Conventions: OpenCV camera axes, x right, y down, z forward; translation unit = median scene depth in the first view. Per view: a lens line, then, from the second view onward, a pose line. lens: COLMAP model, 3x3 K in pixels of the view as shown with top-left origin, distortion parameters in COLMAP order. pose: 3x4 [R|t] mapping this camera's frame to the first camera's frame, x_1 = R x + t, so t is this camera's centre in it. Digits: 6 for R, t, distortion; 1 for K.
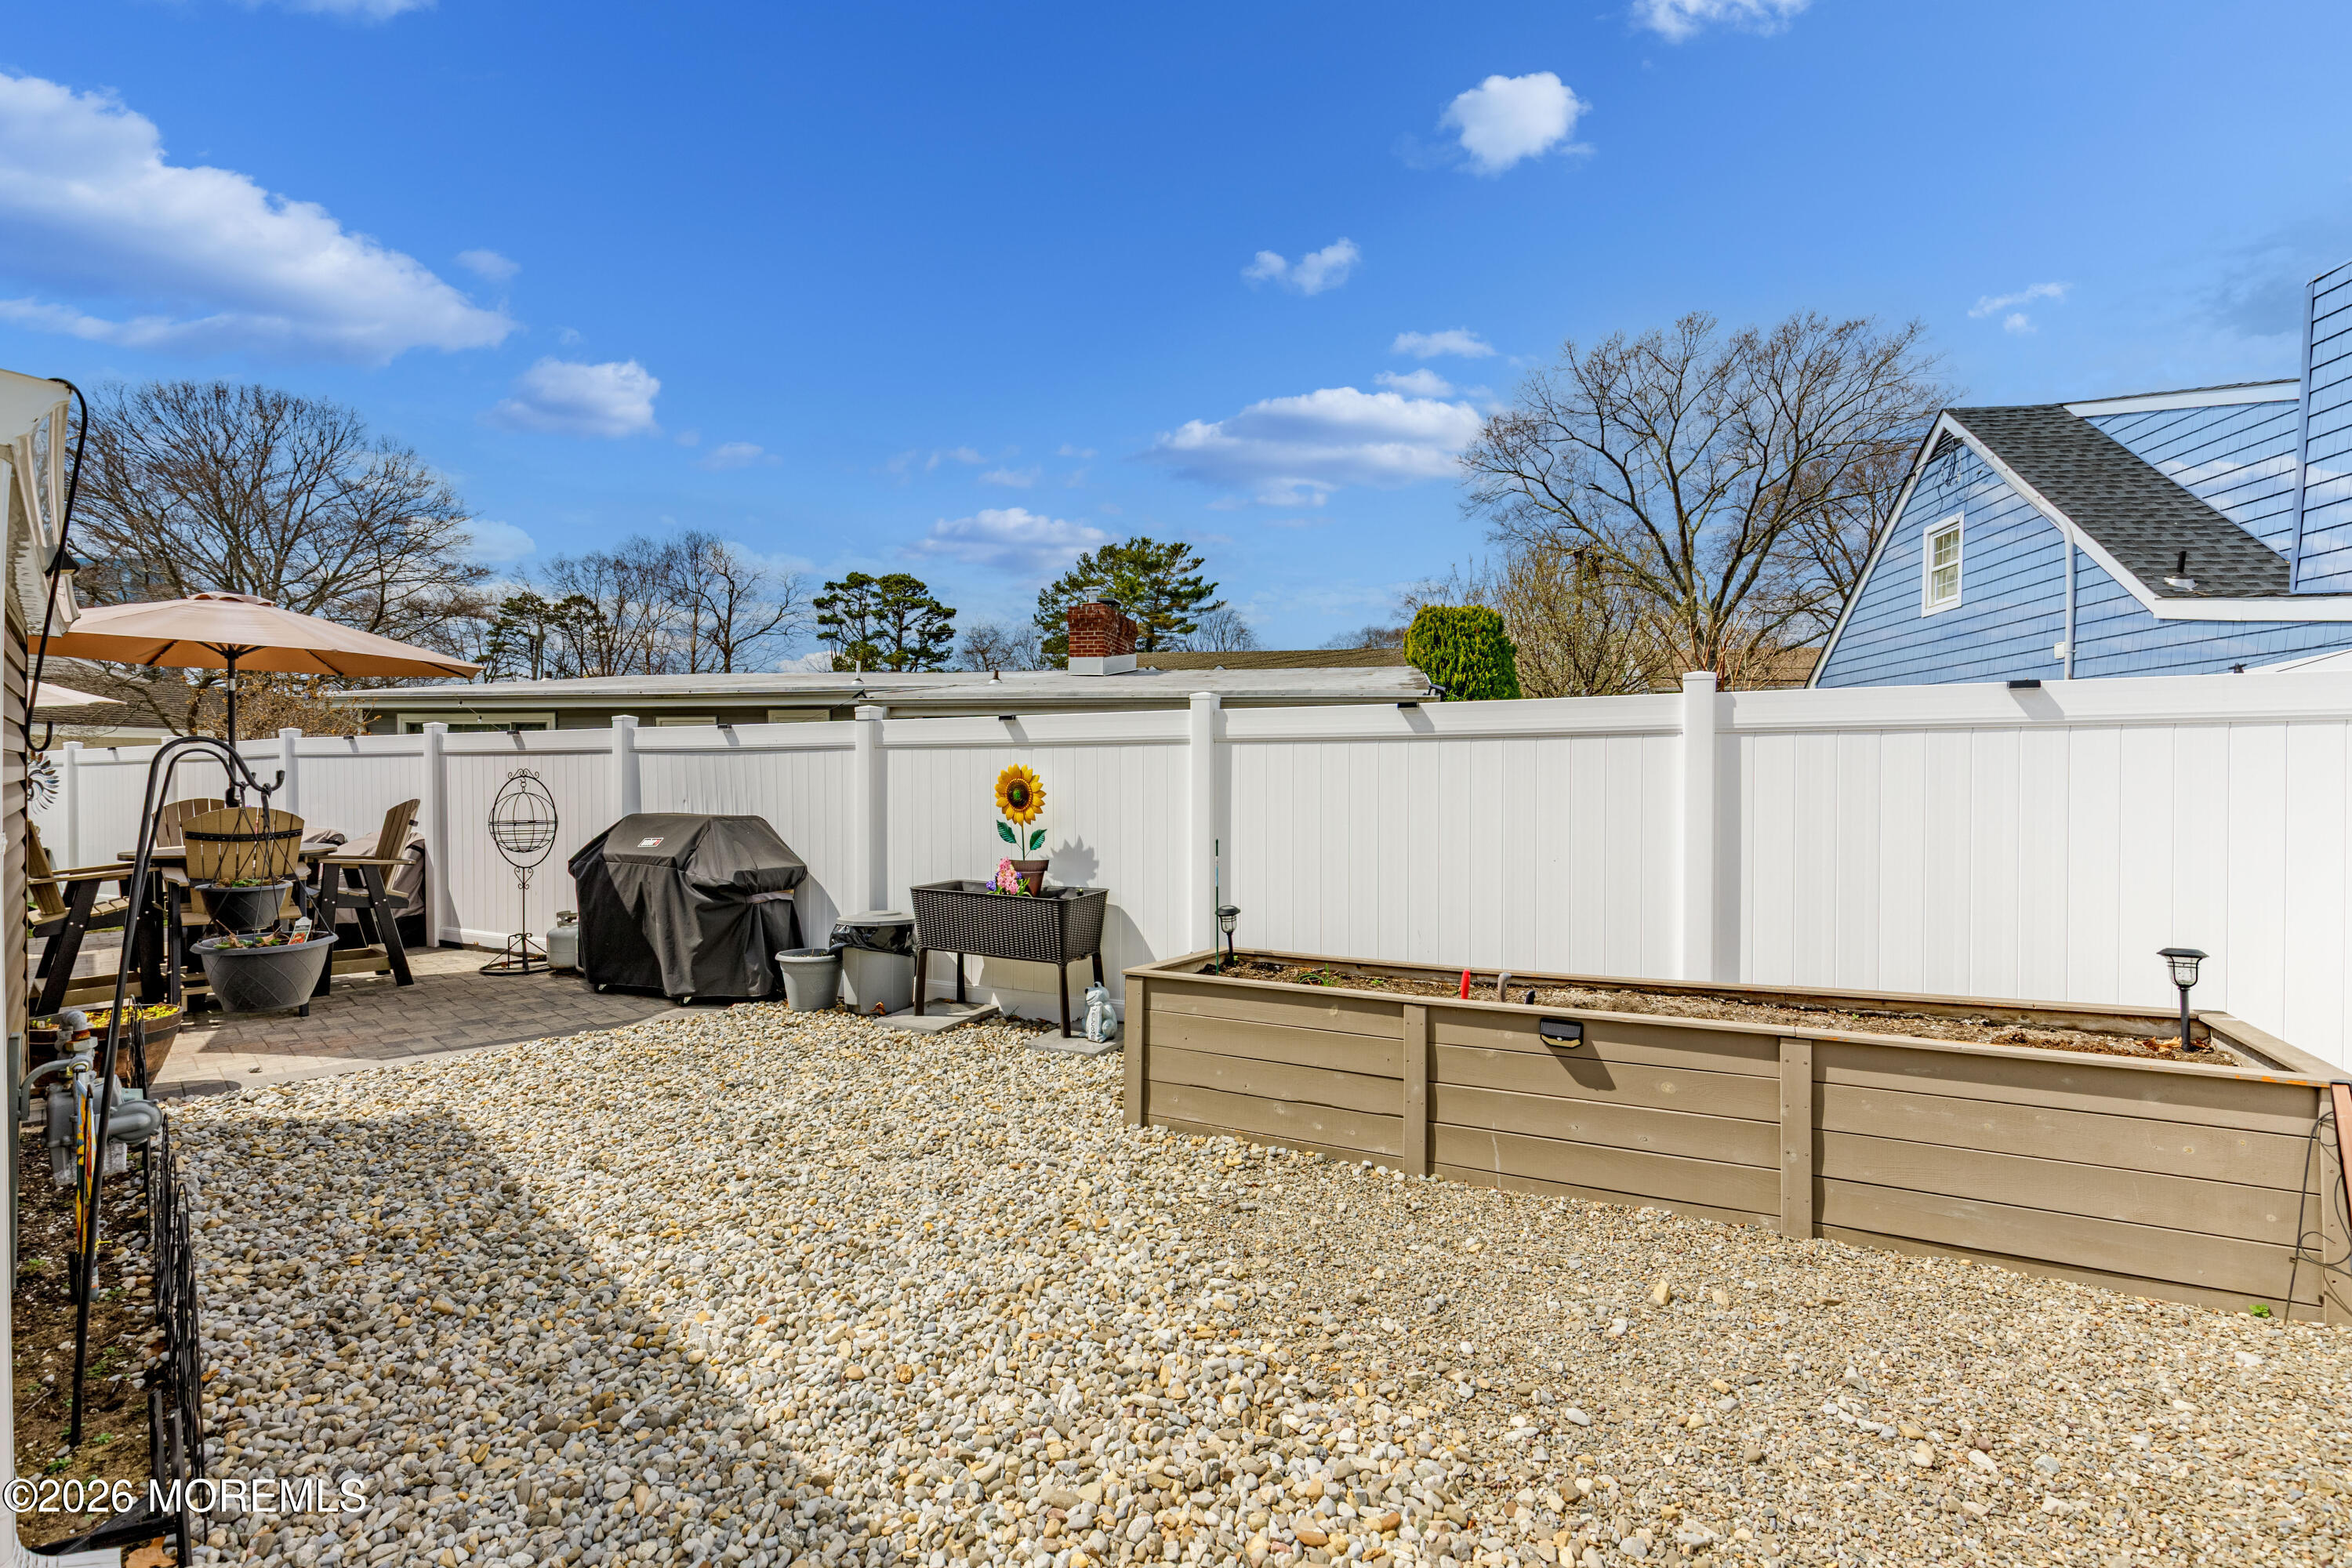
lens RADIAL K [[1073.1, 0, 1170.2], [0, 1073.1, 776.0], [0, 0, 1]] dist [0.000332, 0.000446]
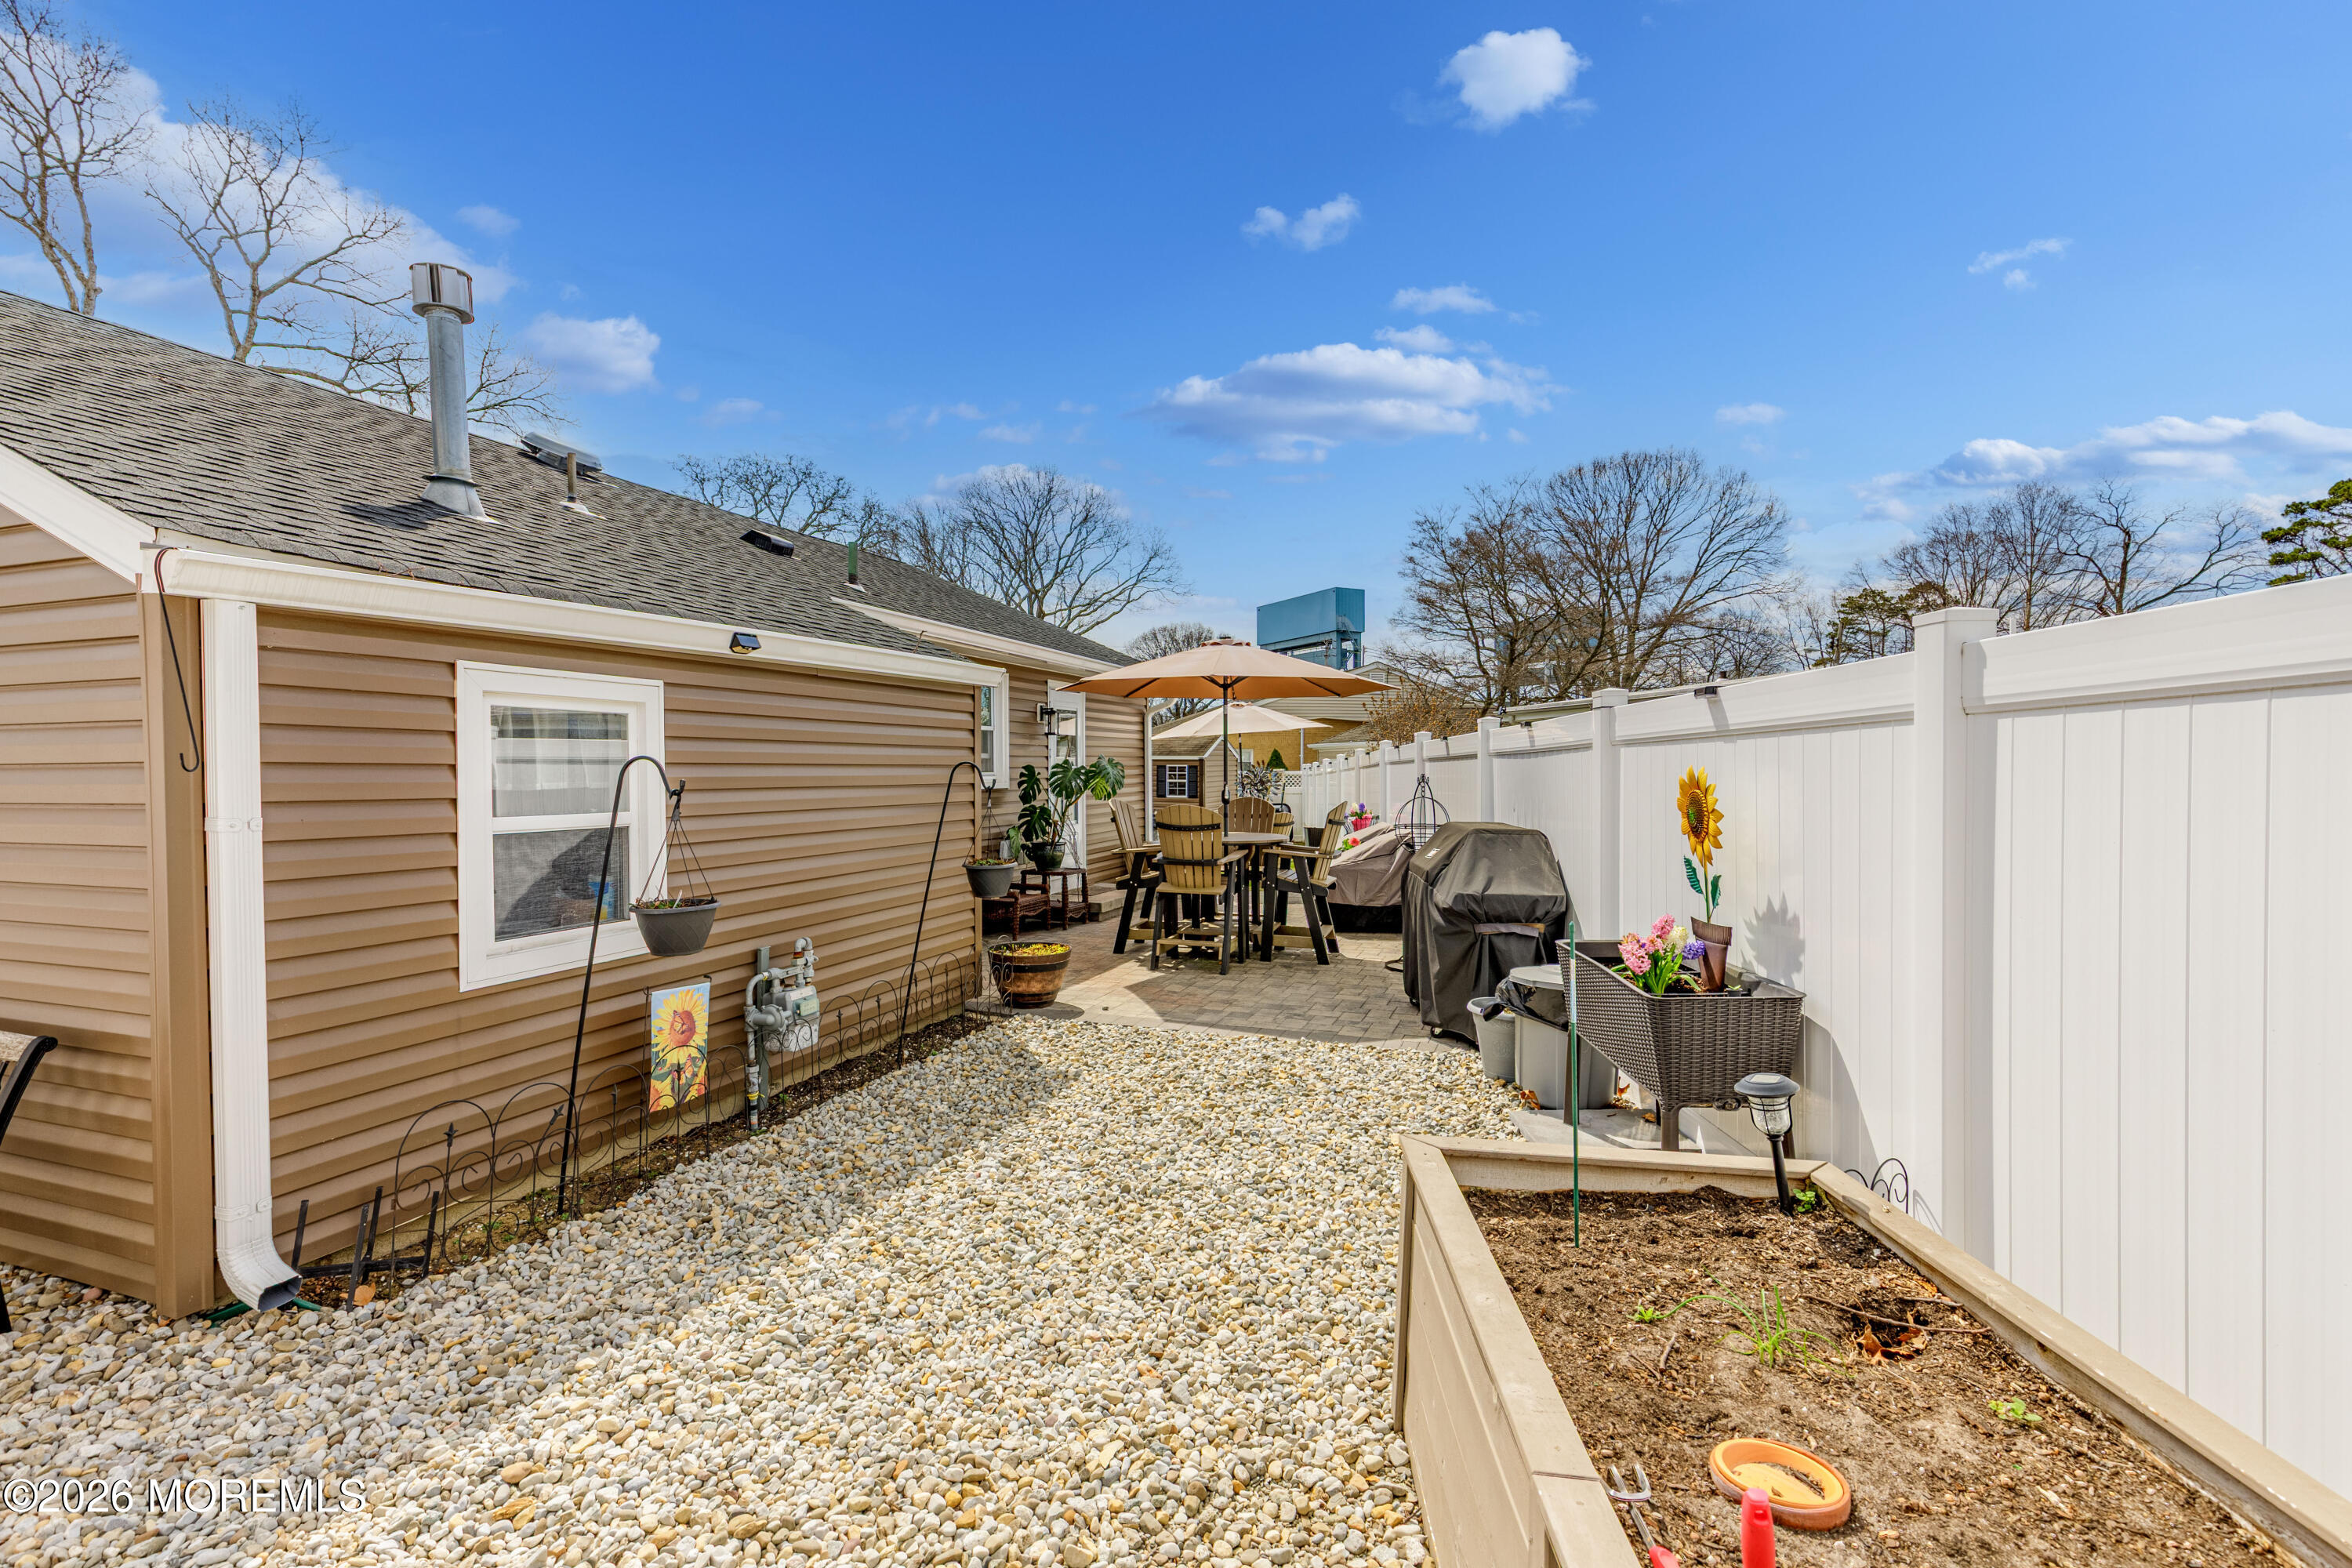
lens RADIAL K [[1058.2, 0, 1180.9], [0, 1058.2, 789.7], [0, 0, 1]] dist [0.003553, 0.000006]
pose [[0.401480, 0.011464, -0.915796, 0.268319], [-0.000841, 0.999926, 0.012148, -0.004198], [0.915867, -0.004107, 0.401460, 0.437360]]
